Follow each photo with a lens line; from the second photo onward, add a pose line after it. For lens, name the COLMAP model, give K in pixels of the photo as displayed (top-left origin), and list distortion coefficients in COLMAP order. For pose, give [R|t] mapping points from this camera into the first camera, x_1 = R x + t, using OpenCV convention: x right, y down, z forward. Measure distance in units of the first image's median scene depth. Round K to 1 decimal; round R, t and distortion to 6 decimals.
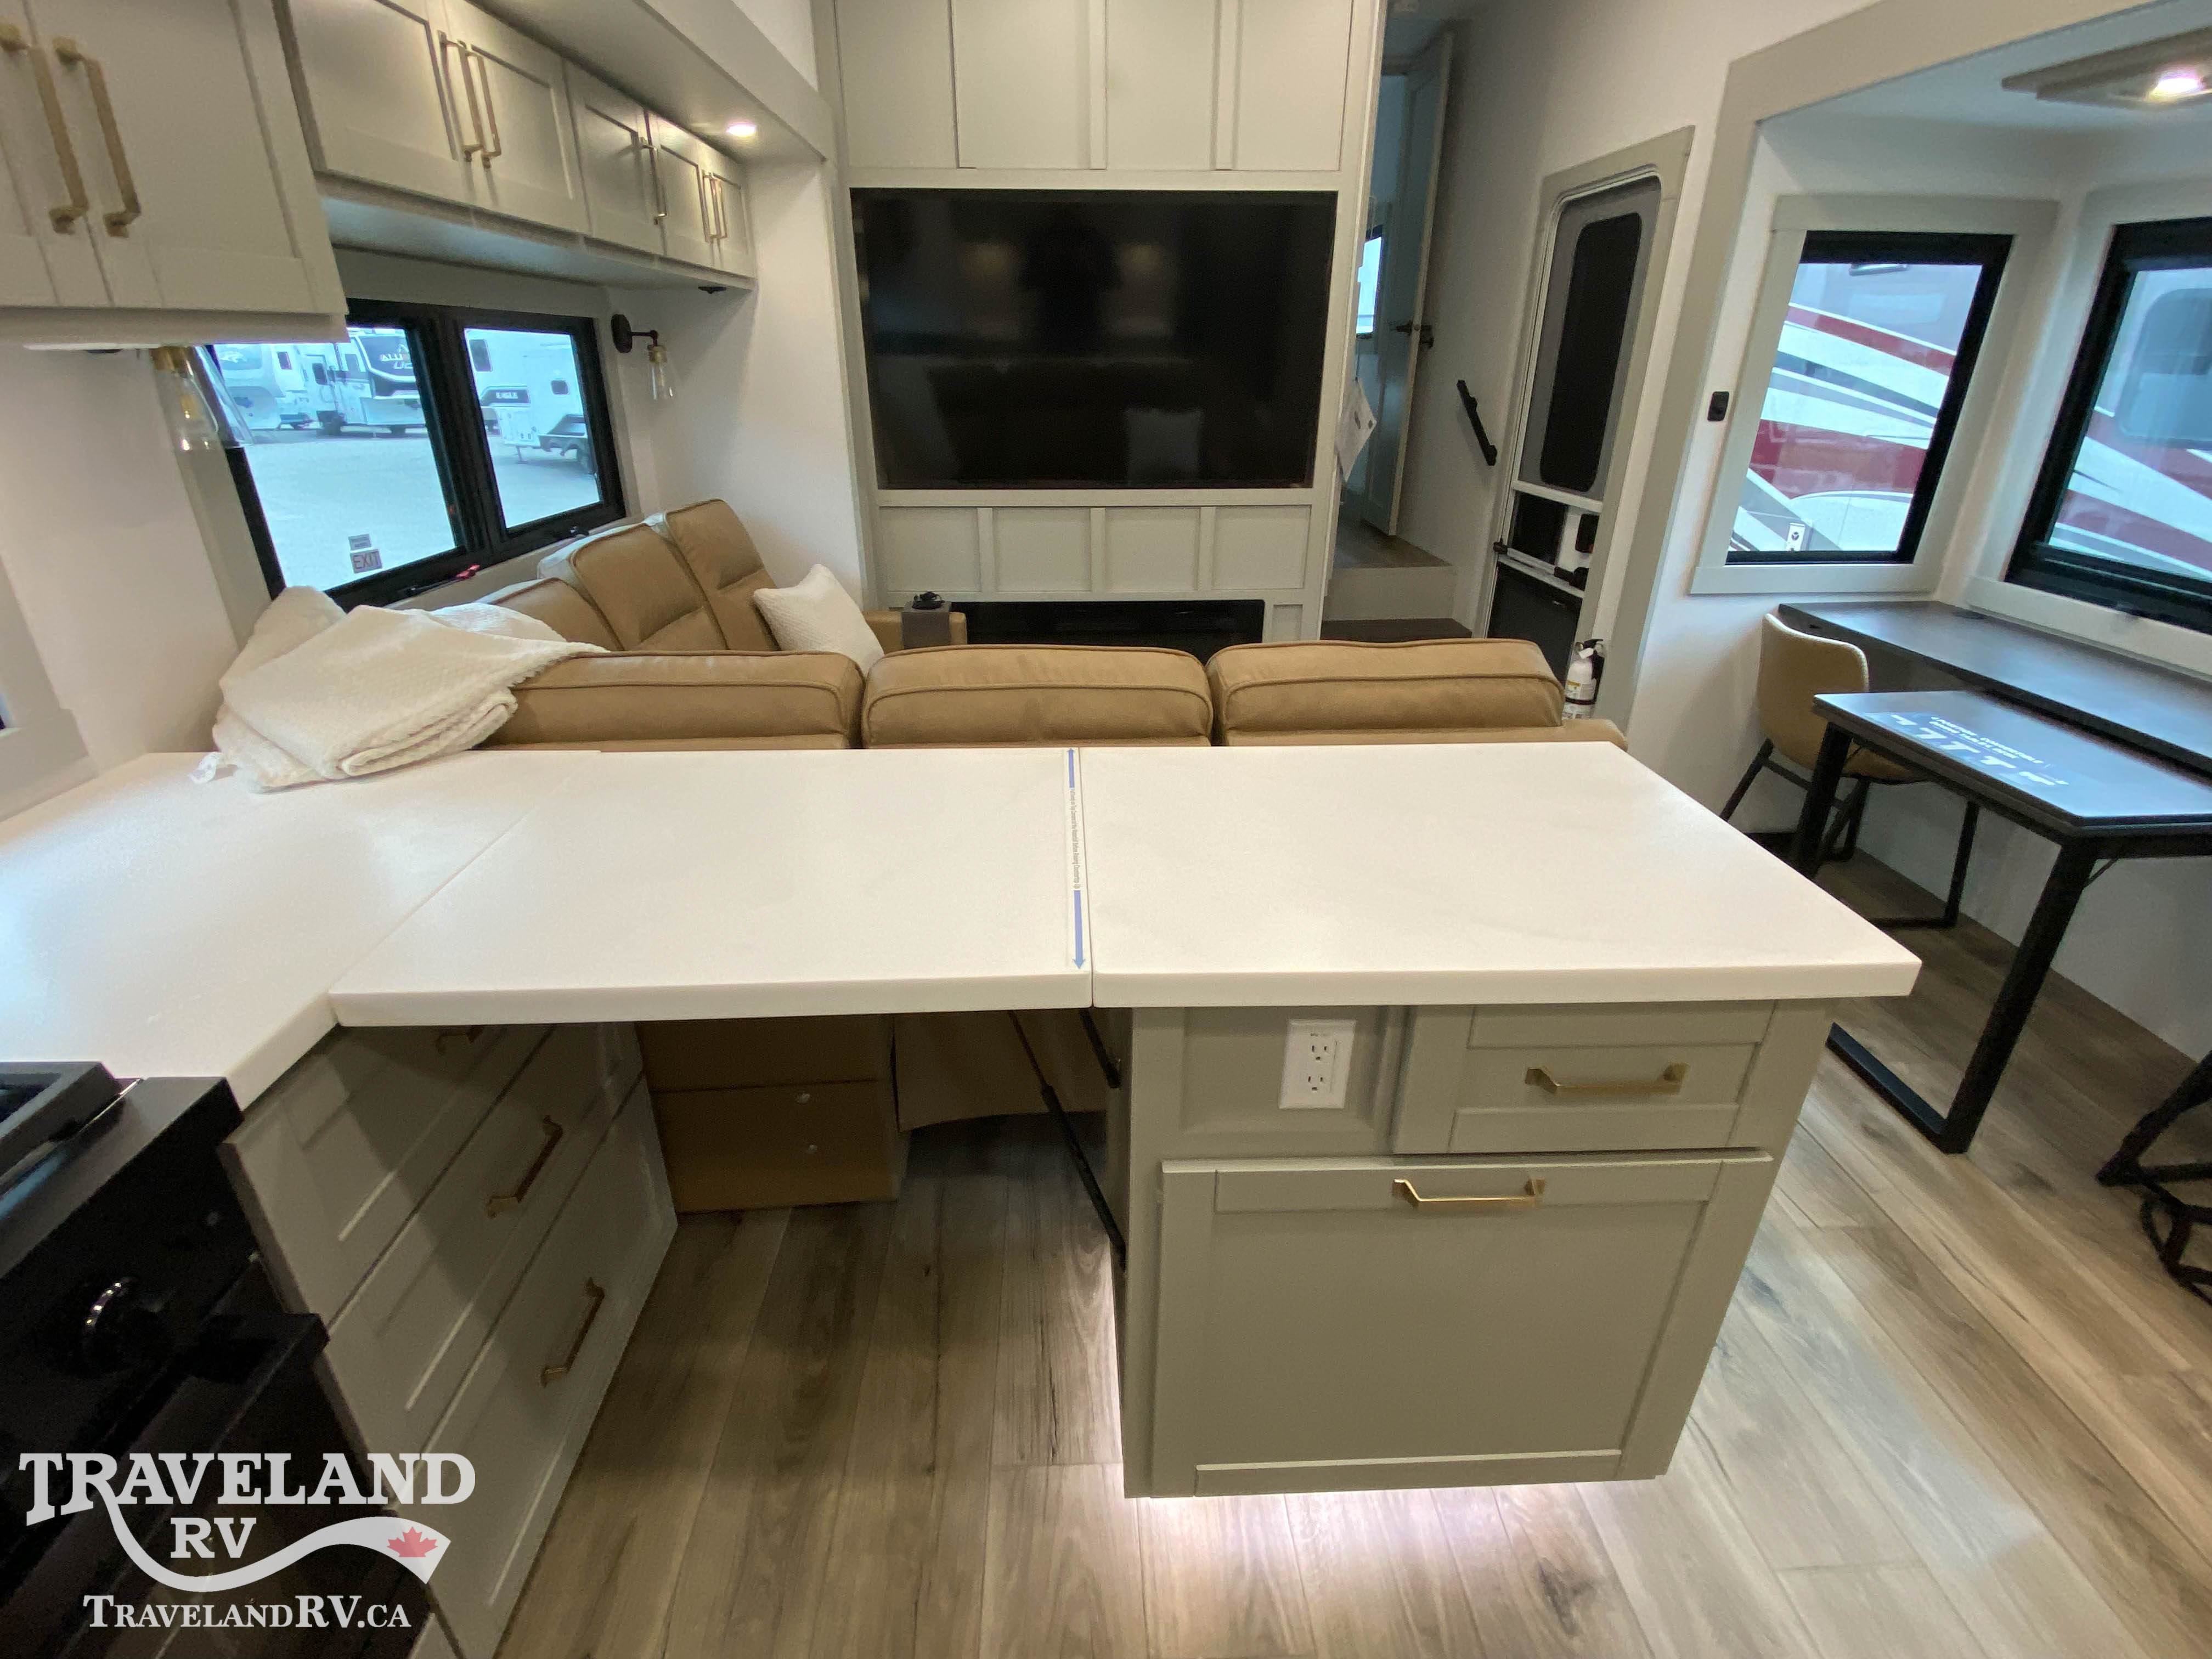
lens RADIAL K [[1012.3, 0, 1097.1], [0, 1012.3, 824.2], [0, 0, 1]] dist [0.048495, -0.035908]
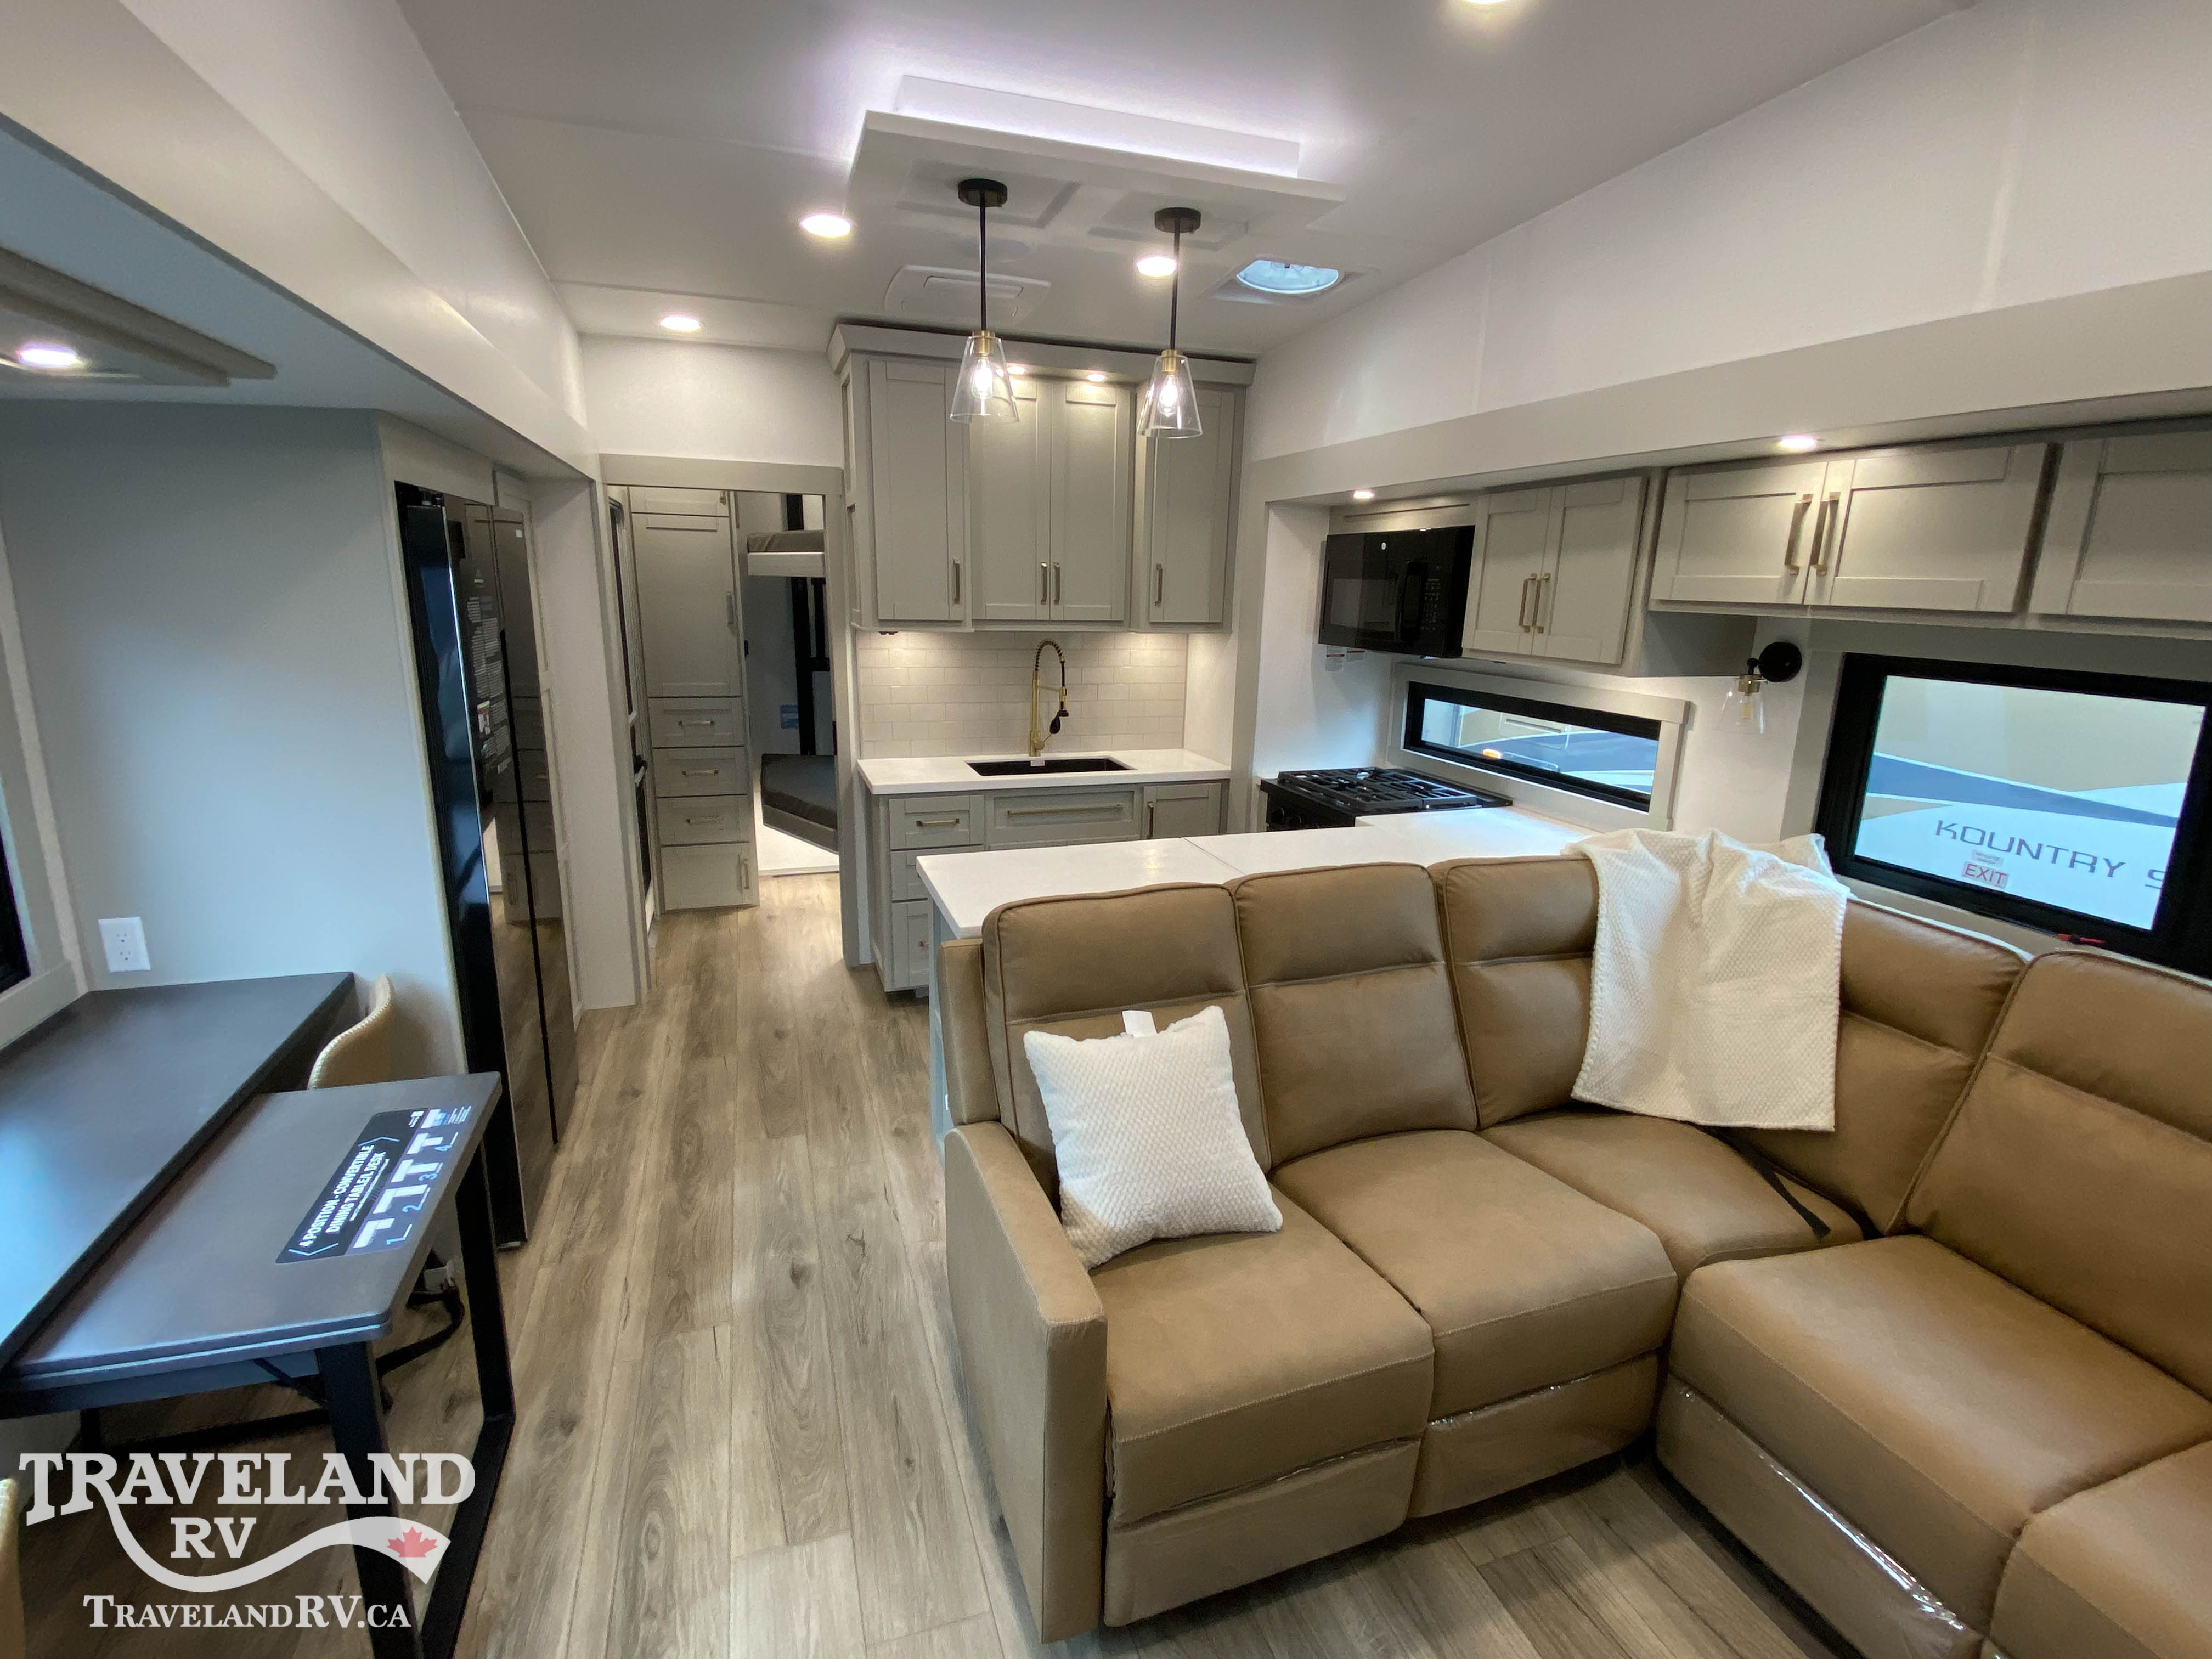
lens RADIAL K [[1012.3, 0, 1097.1], [0, 1012.3, 824.2], [0, 0, 1]] dist [0.048495, -0.035908]
pose [[-0.958961, 0.043981, -0.280107, 0.717604], [-0.139023, 0.788062, 0.599692, -1.114328], [0.247117, 0.614022, -0.749606, 2.079274]]
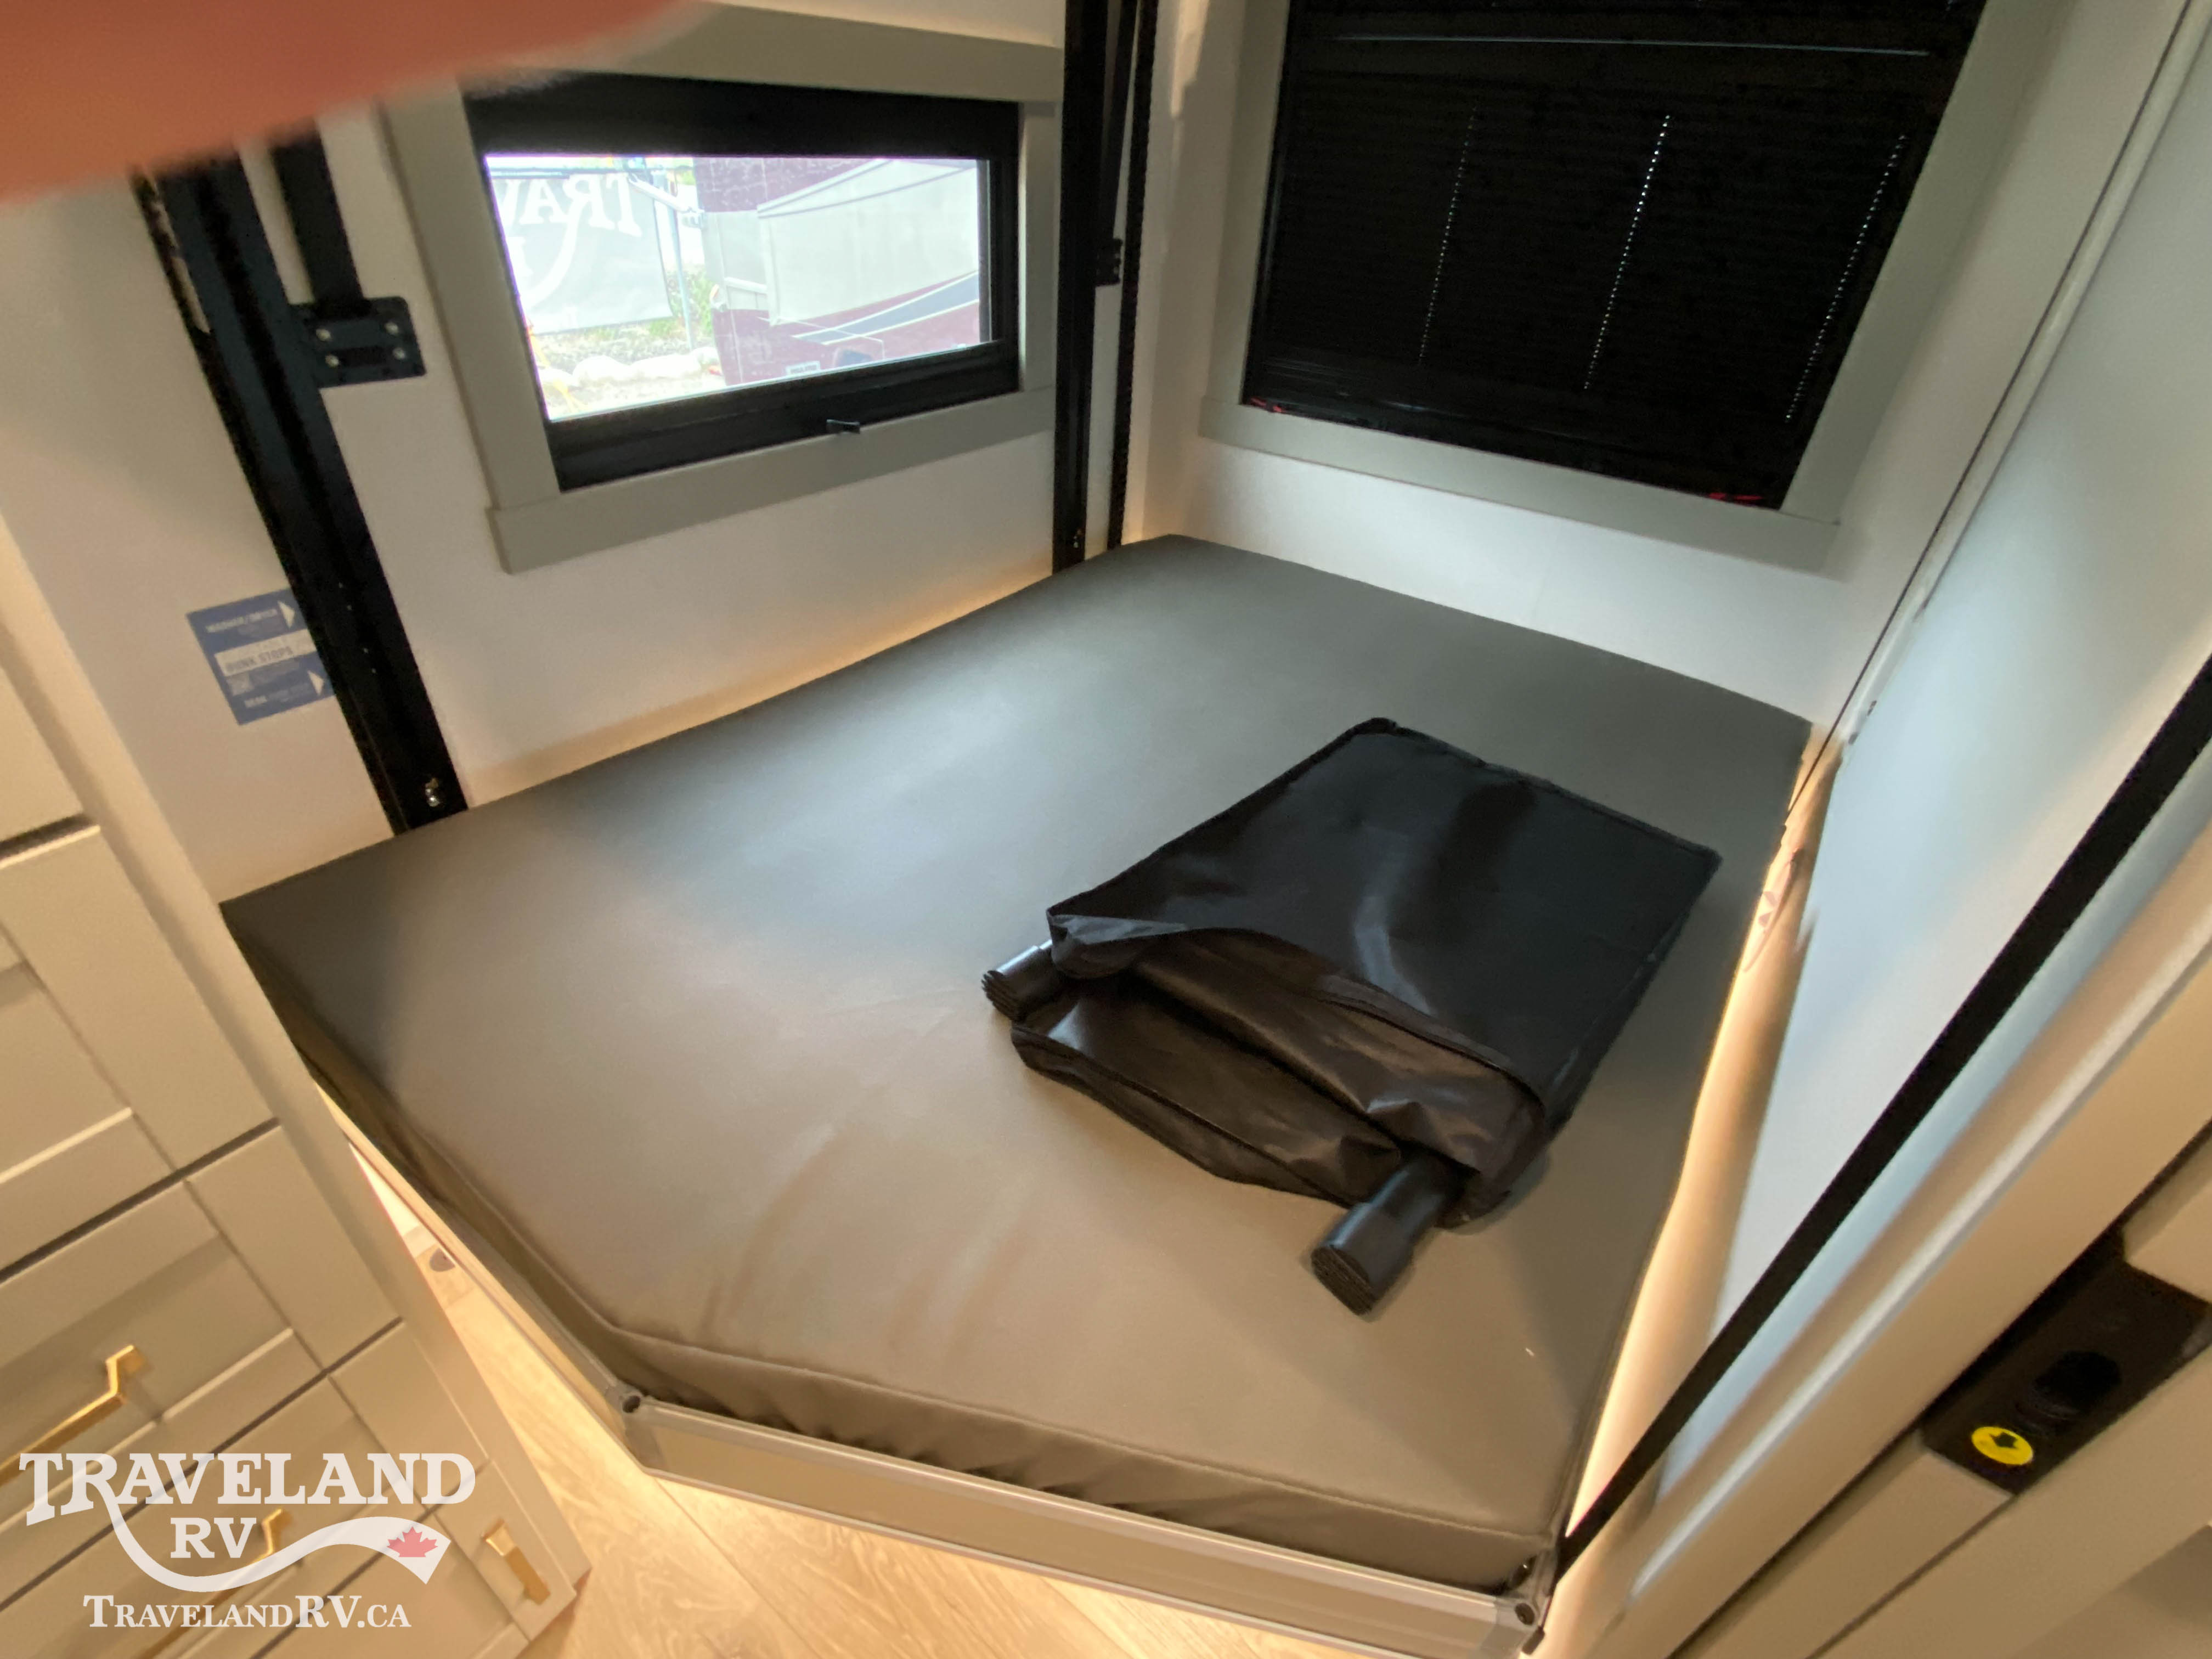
lens RADIAL K [[1021.7, 0, 1104.6], [0, 1021.7, 834.7], [0, 0, 1]] dist [0.036182, -0.037296]
pose [[-0.620455, 0.423538, -0.660039, 0.900712], [-0.368891, 0.585089, 0.722212, 0.311409], [0.692066, 0.691582, -0.206783, -0.606991]]
